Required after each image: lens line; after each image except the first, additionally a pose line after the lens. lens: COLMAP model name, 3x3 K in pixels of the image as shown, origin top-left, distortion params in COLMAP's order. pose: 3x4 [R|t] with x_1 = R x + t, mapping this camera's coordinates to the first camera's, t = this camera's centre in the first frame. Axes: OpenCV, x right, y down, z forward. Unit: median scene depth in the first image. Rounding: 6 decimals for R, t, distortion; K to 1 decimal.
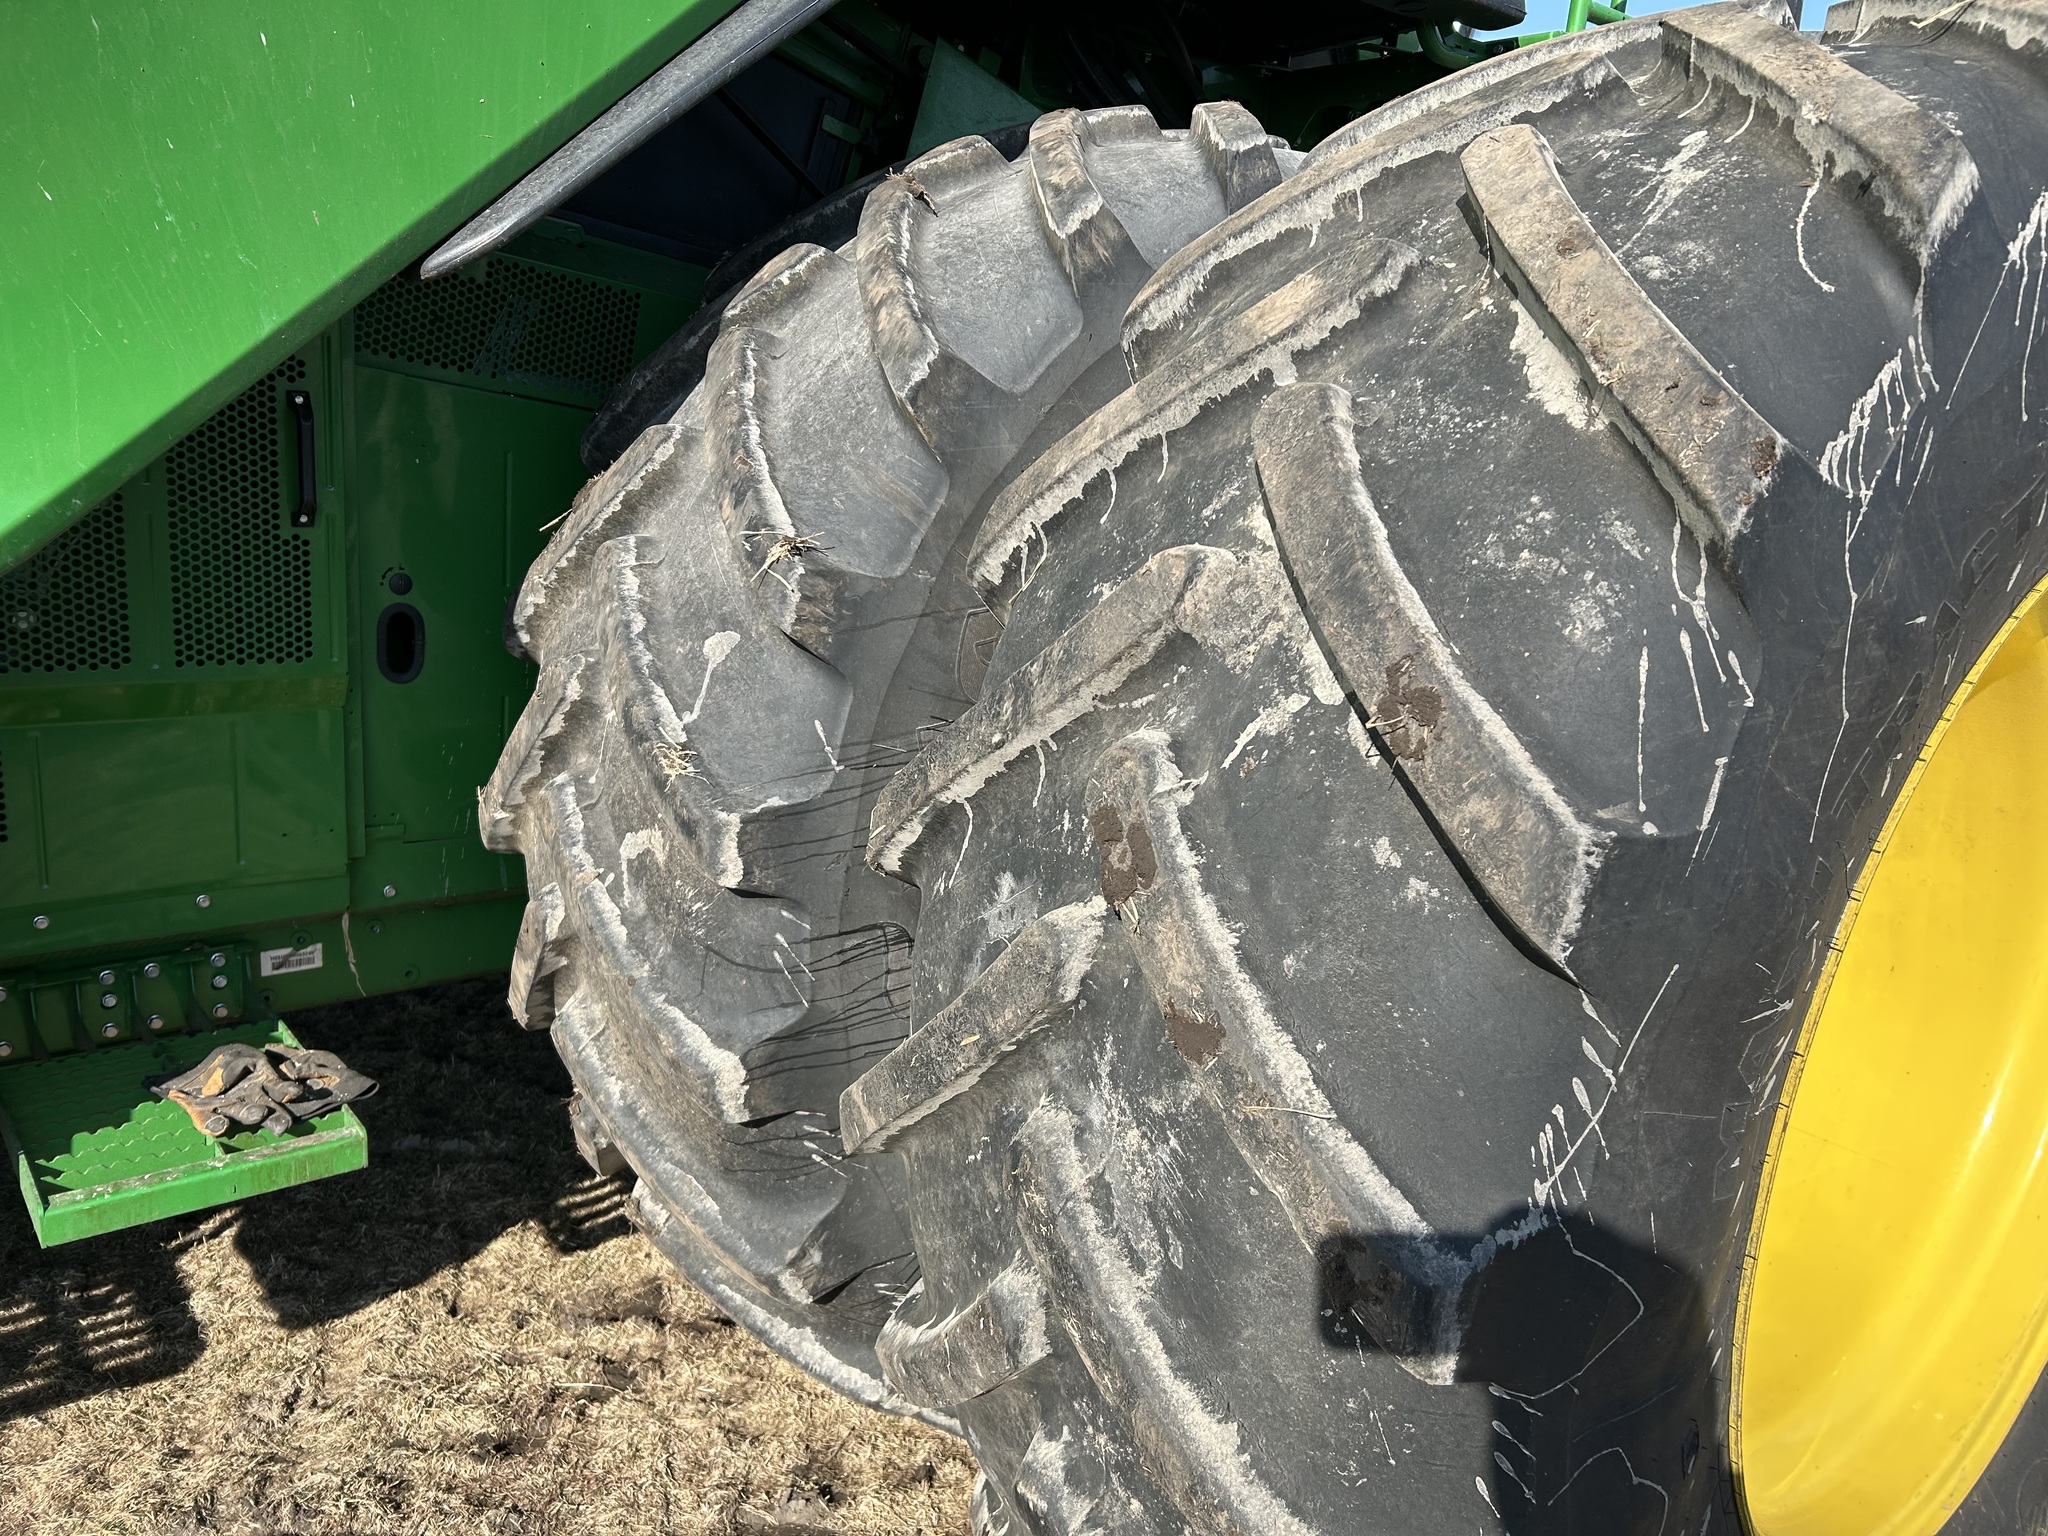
lens RADIAL K [[1535.9, 0, 1022.9], [0, 1535.9, 764.5], [0, 0, 1]] dist [0.069246, -0.087839]
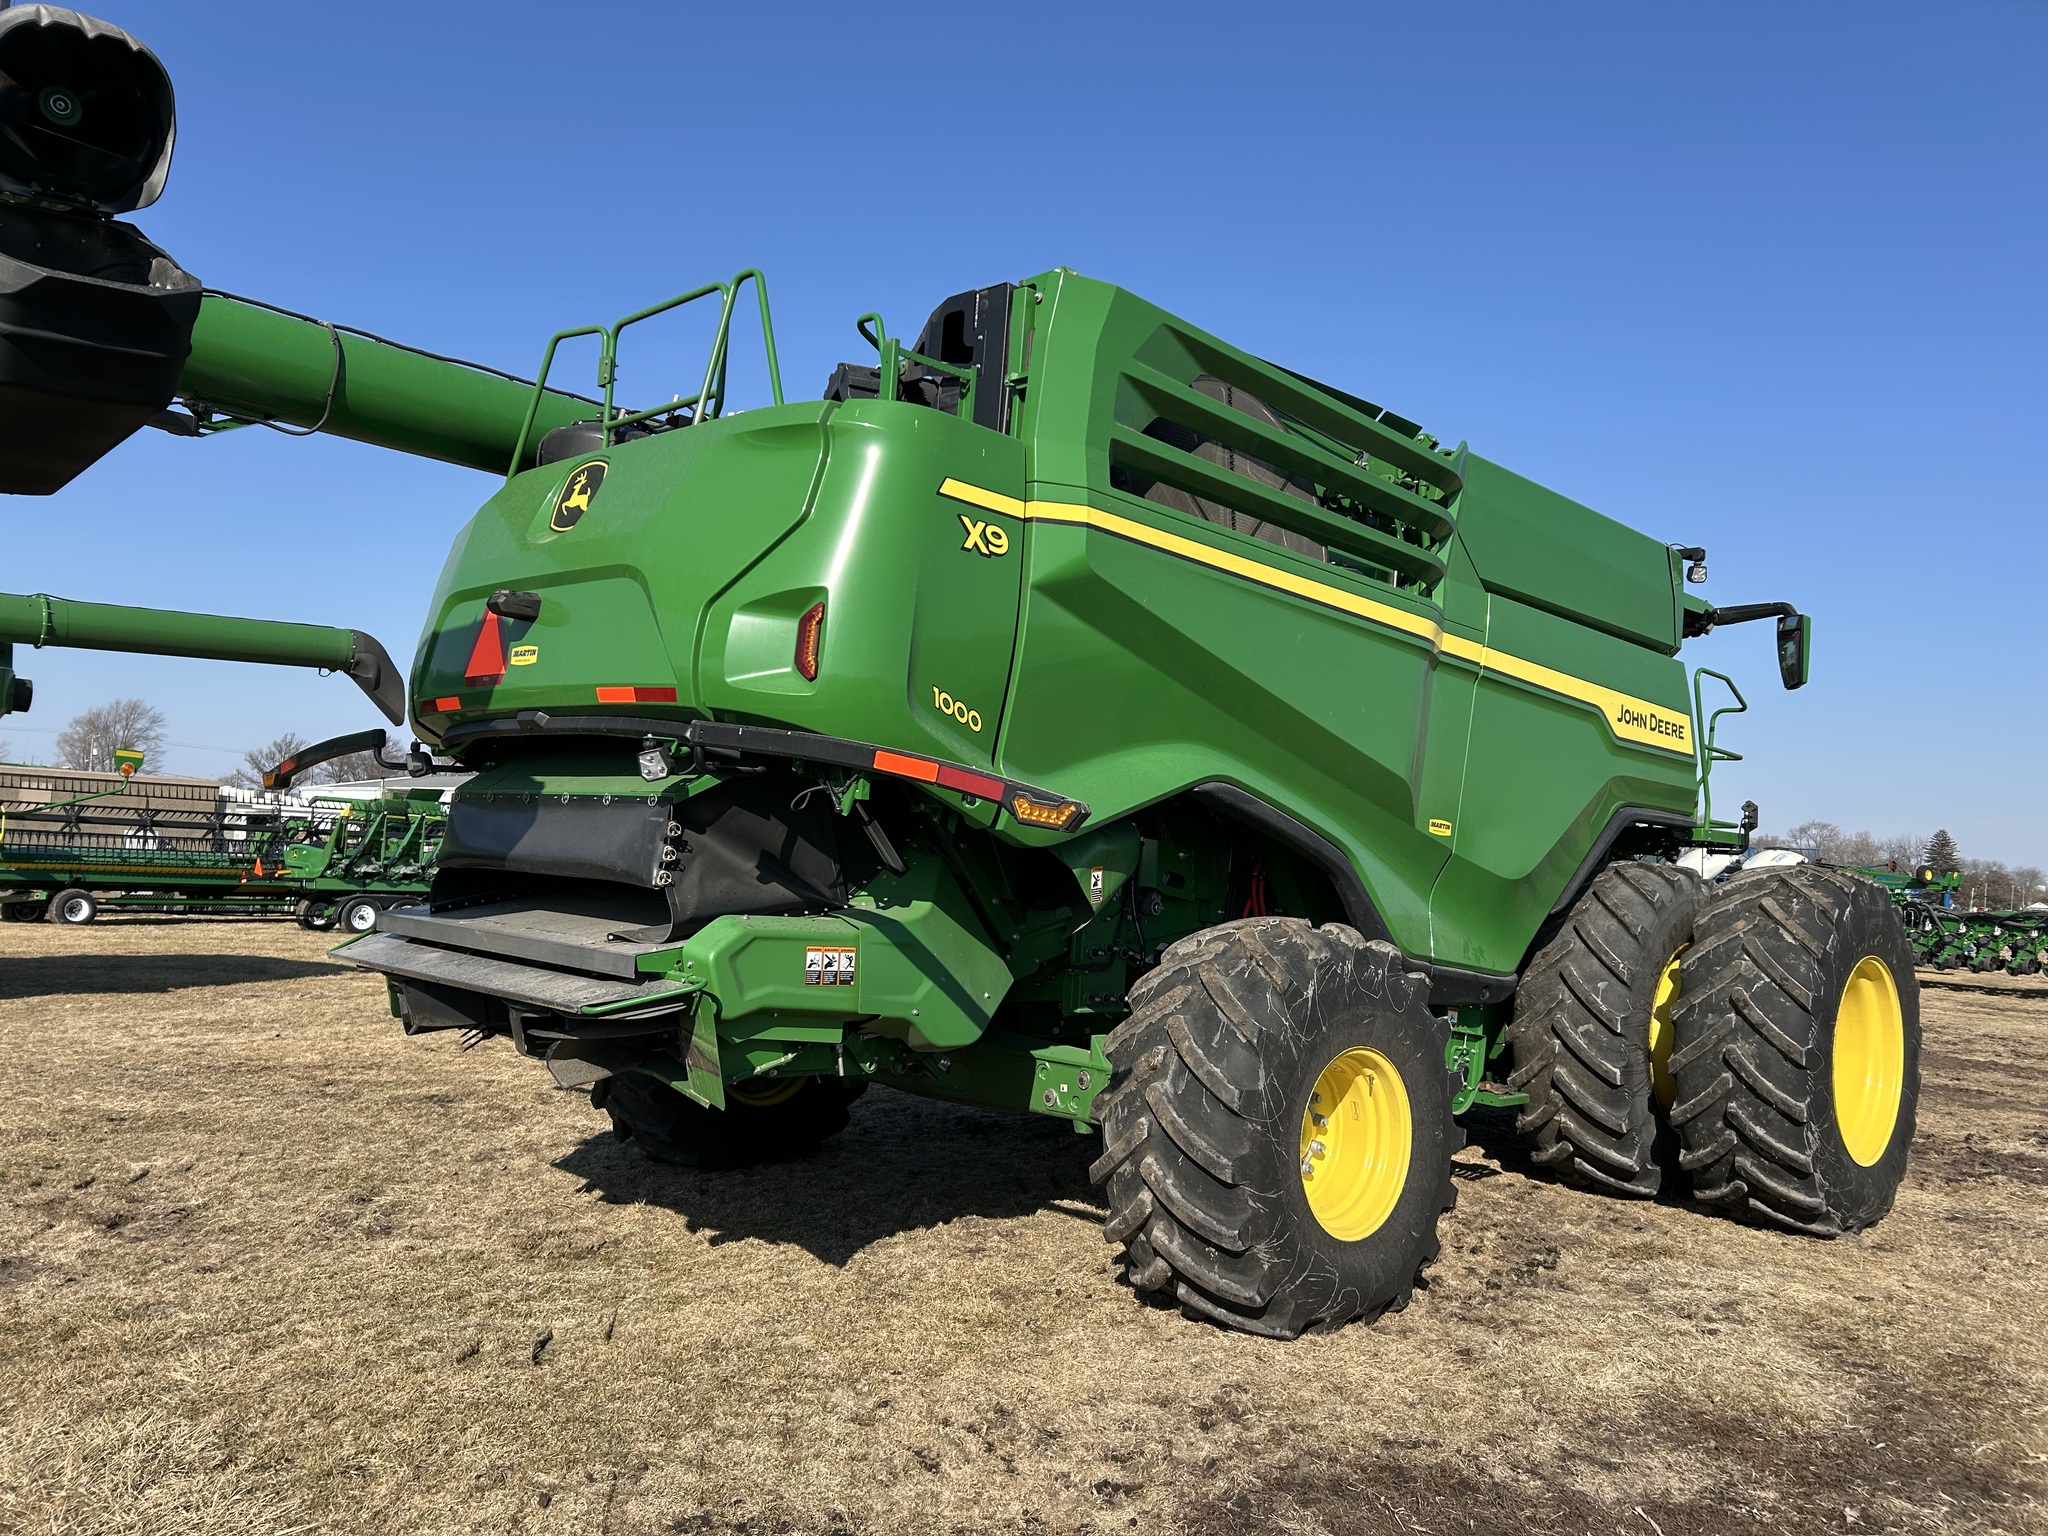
lens RADIAL K [[1545.4, 0, 1031.8], [0, 1545.4, 762.9], [0, 0, 1]] dist [0.065376, -0.067885]
pose [[0.993684, -0.003515, 0.112163, -2.548179], [0.035420, 0.958239, -0.283767, 0.589081], [-0.106482, 0.285947, 0.952311, -3.719941]]
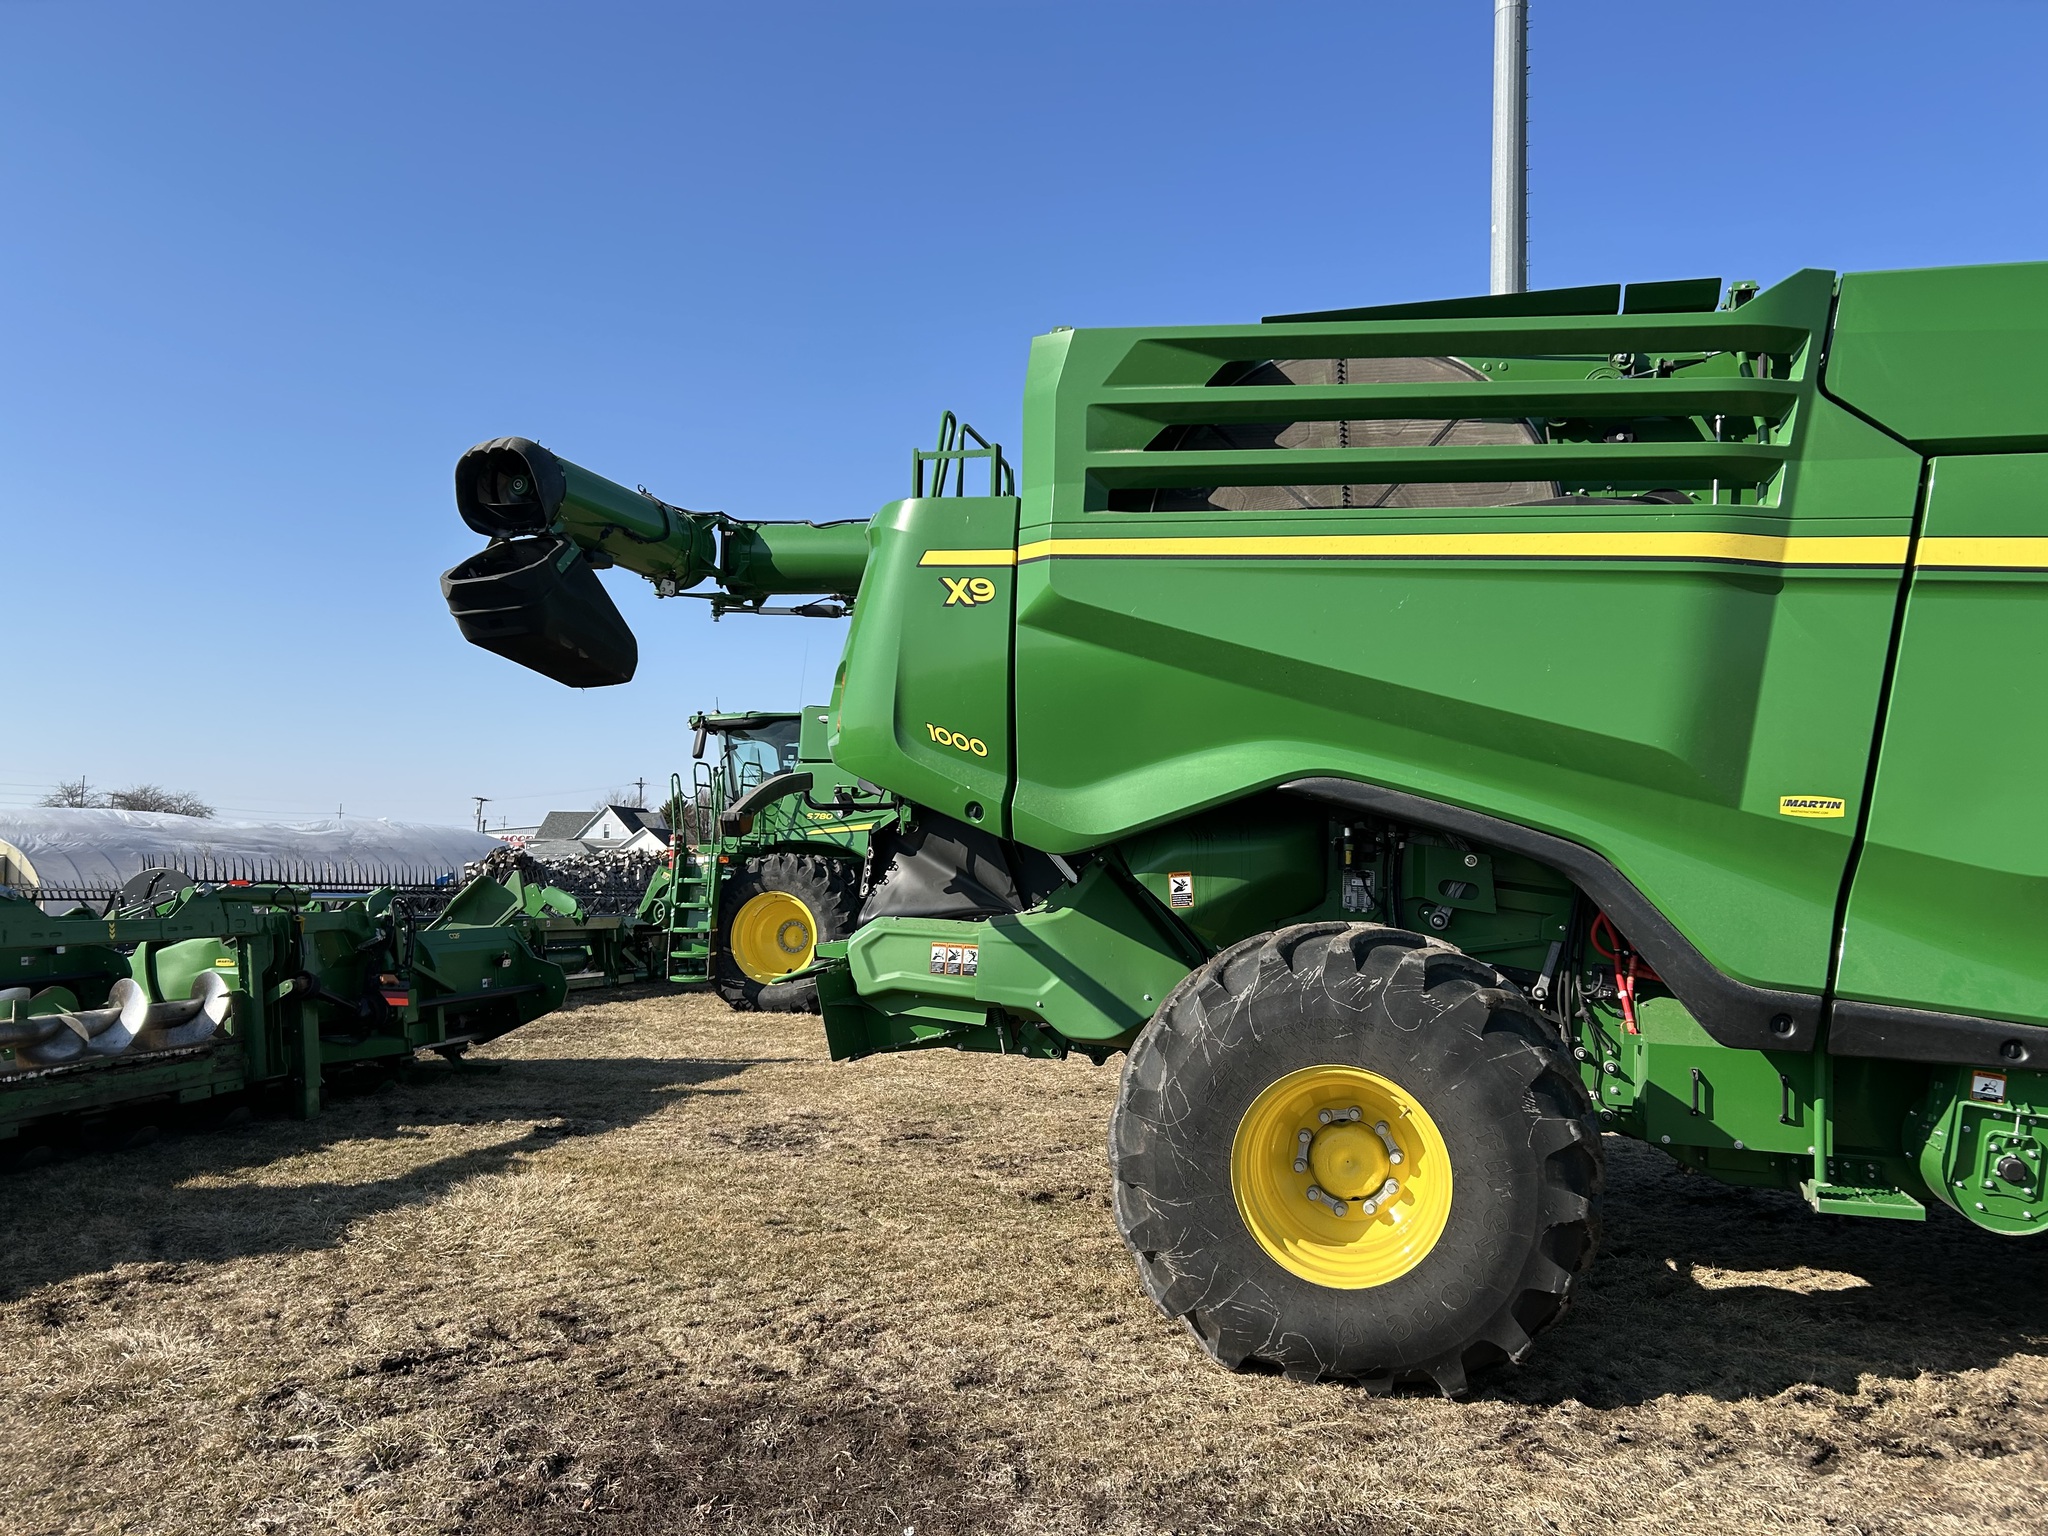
lens RADIAL K [[1554.7, 0, 1028.9], [0, 1554.7, 755.7], [0, 0, 1]] dist [0.077355, -0.091105]
pose [[0.589990, -0.106857, -0.800309, 0.677323], [-0.170749, 0.952273, -0.253024, 0.539457], [0.789150, 0.285934, 0.543585, -2.642800]]
